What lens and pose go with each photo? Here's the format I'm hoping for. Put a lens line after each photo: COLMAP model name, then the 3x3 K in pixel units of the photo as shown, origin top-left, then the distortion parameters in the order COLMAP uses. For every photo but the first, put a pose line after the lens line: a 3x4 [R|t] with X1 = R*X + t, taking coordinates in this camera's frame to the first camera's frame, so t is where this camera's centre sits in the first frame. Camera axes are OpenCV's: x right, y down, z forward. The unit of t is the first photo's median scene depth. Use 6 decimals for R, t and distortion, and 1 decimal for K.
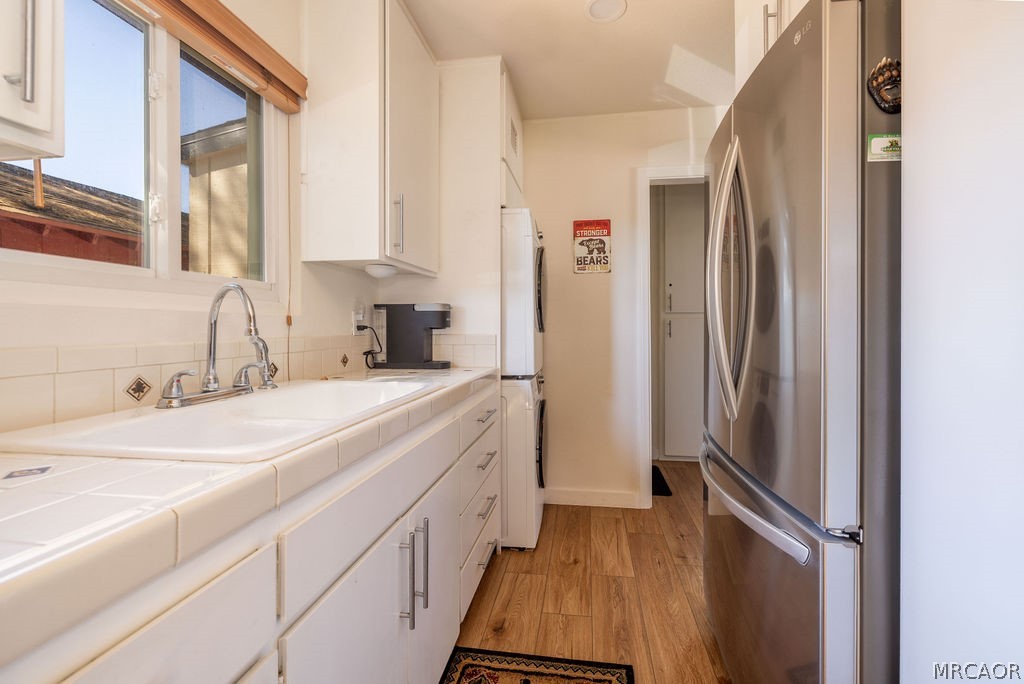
lens RADIAL K [[436.3, 0, 514.3], [0, 436.3, 334.6], [0, 0, 1]] dist [-0.001615, 0.000375]
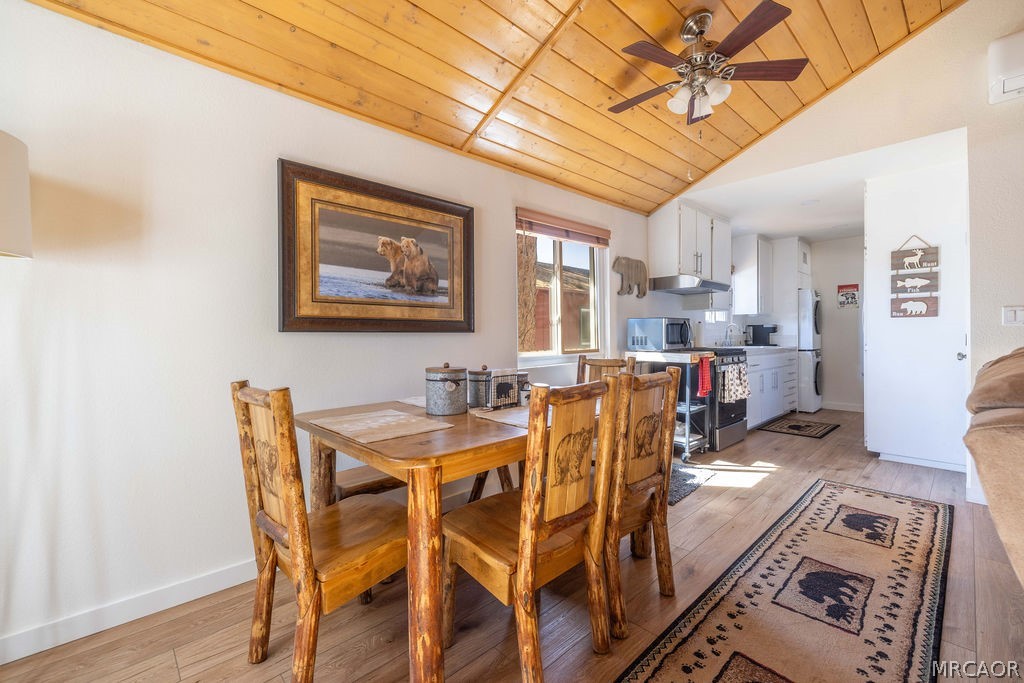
lens RADIAL K [[436.3, 0, 477.4], [0, 436.3, 339.8], [0, 0, 1]] dist [-0.001615, 0.000375]
pose [[0.777645, 0.006818, -0.628667, 0.117964], [-0.002123, 0.999964, 0.008220, 0.012461], [0.628700, -0.005058, 0.777631, -2.236970]]
